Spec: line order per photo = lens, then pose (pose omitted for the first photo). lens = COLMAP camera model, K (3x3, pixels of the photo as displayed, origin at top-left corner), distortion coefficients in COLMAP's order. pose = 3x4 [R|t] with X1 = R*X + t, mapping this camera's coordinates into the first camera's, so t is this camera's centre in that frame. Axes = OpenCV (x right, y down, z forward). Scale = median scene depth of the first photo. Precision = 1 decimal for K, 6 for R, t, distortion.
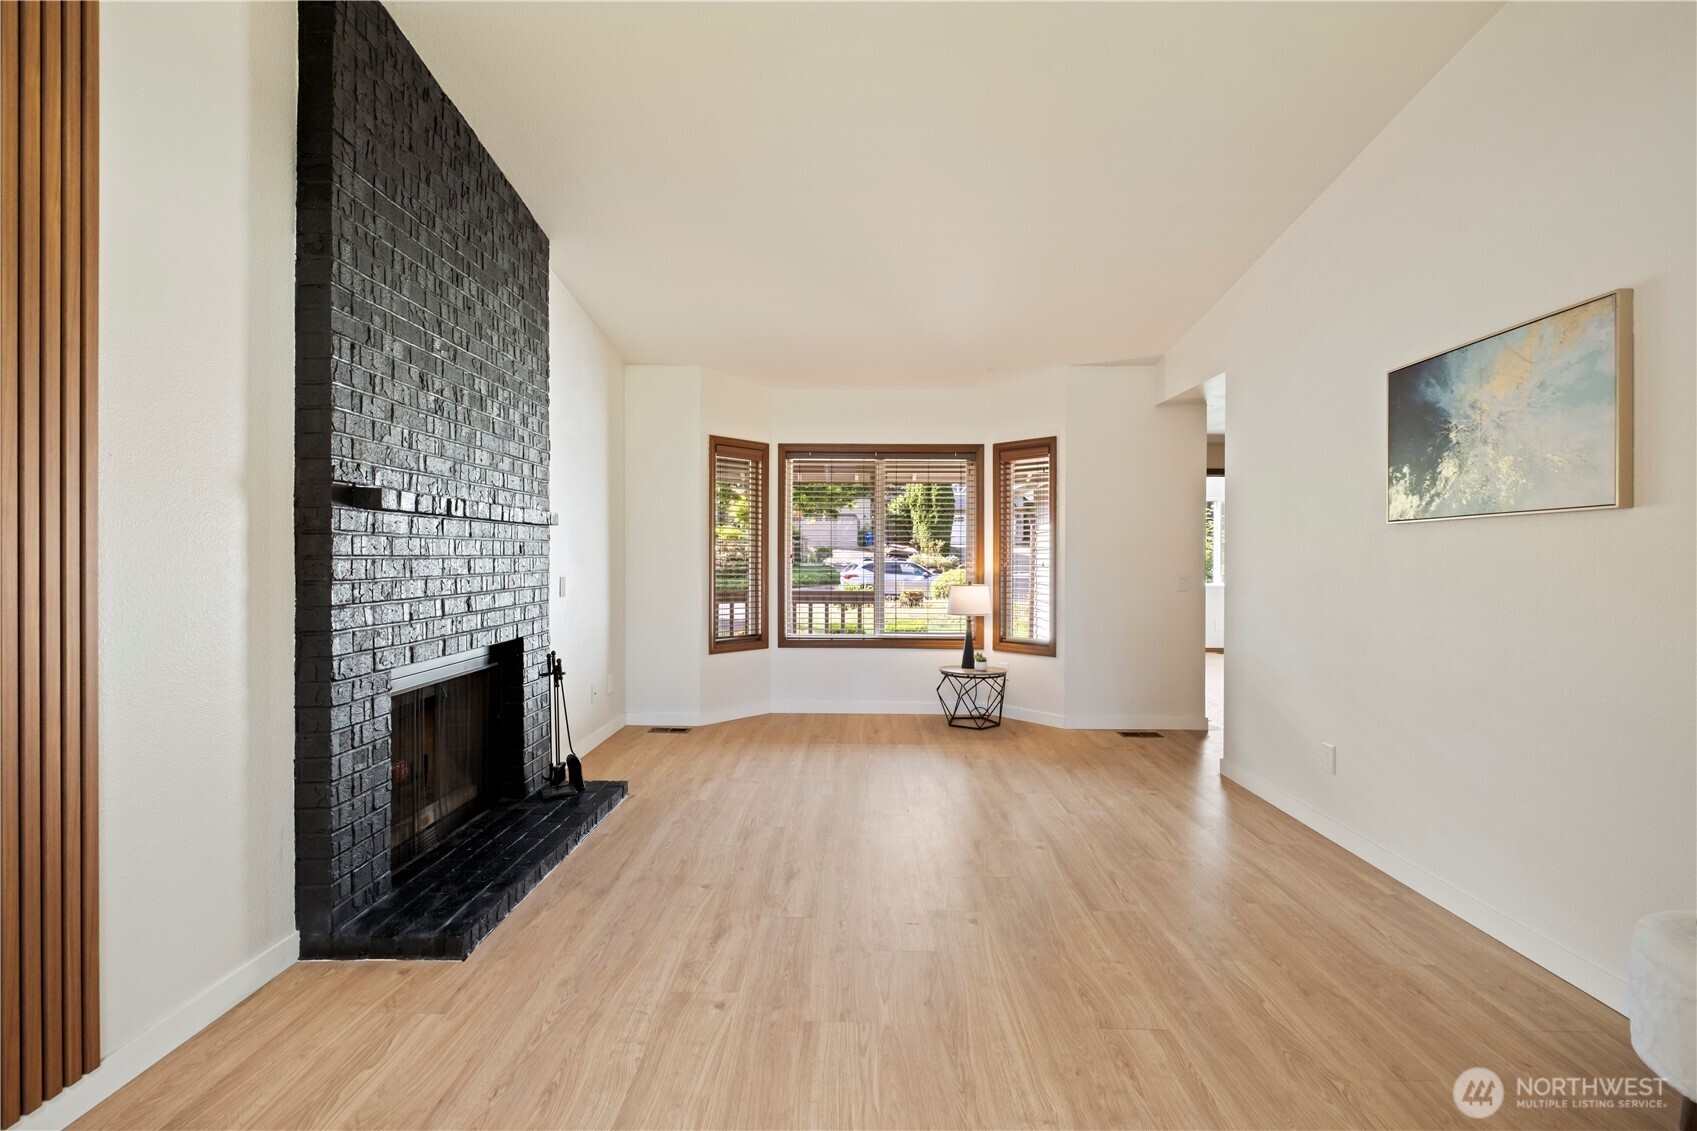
lens RADIAL K [[739.0, 0, 847.6], [0, 739.0, 556.2], [0, 0, 1]] dist [0.001010, -0.003254]
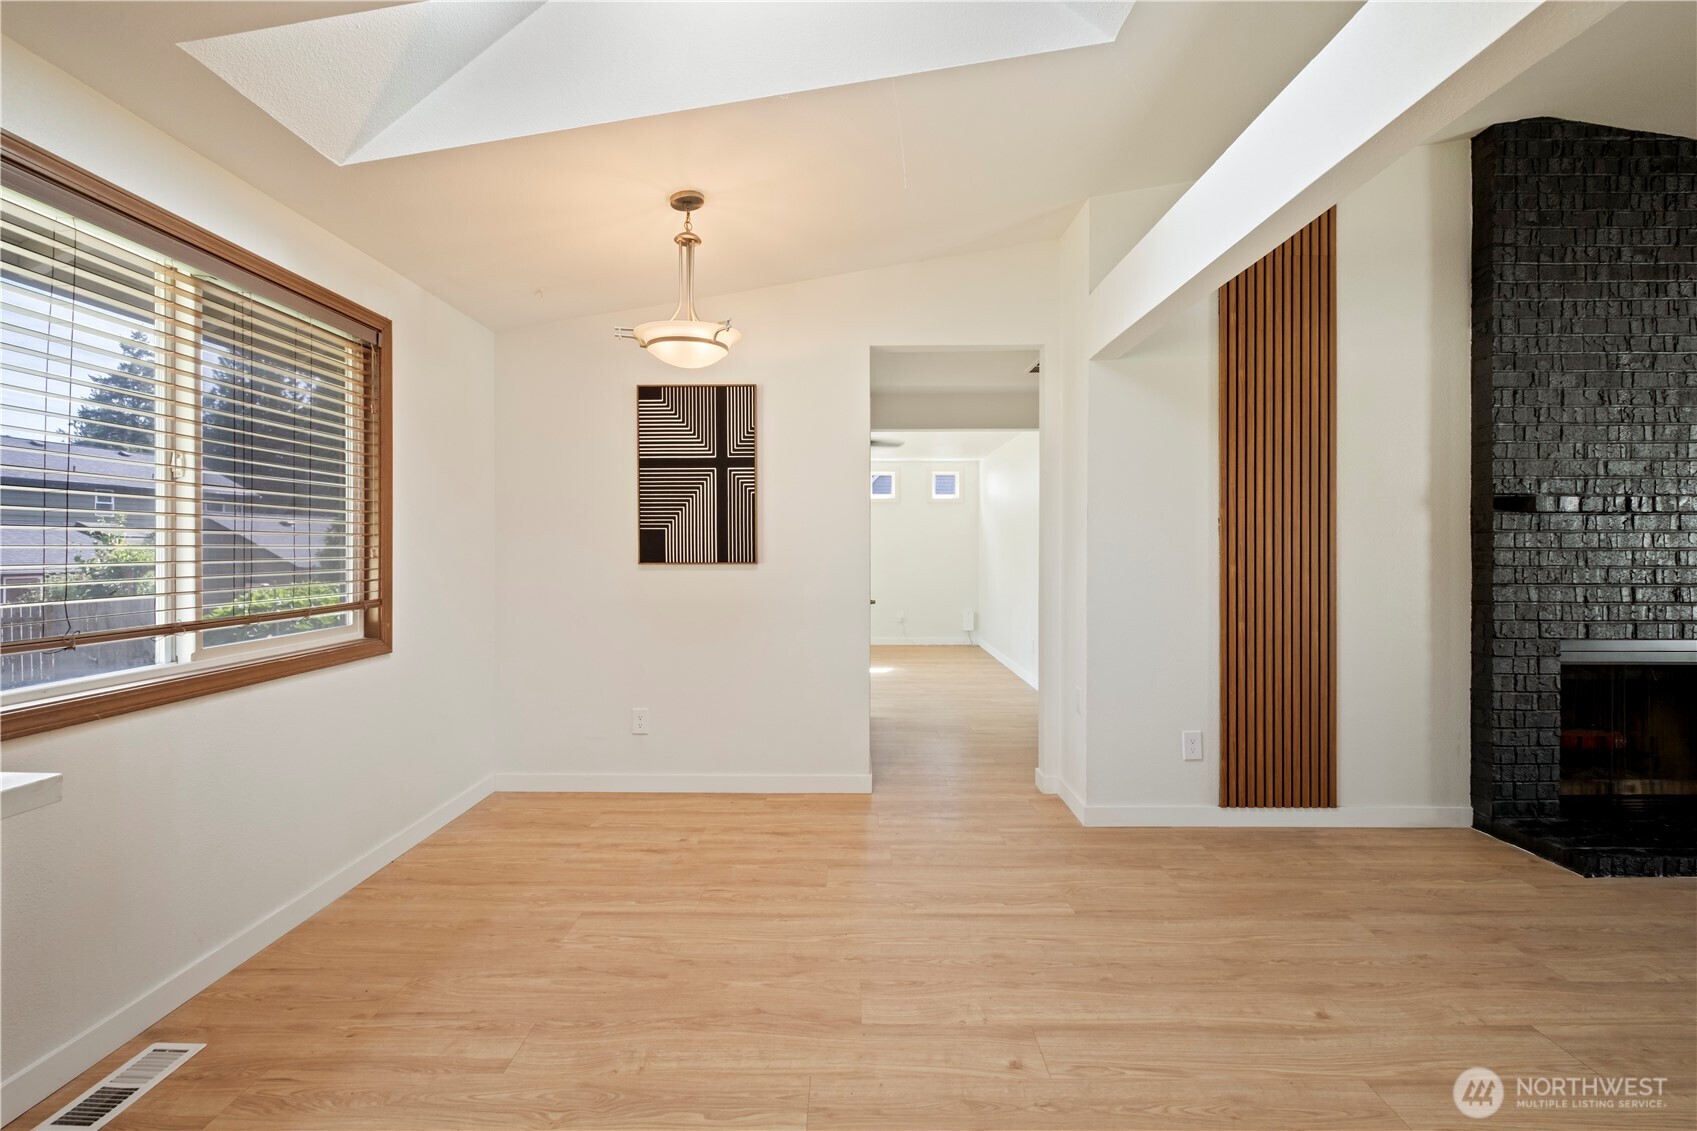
lens RADIAL K [[739.0, 0, 847.6], [0, 739.0, 556.2], [0, 0, 1]] dist [0.001010, -0.003254]
pose [[0.005987, 0.003839, -0.999975, 0.636626], [-0.001058, 0.999992, 0.003833, 0.009928], [0.999982, 0.001036, 0.005991, -0.213840]]
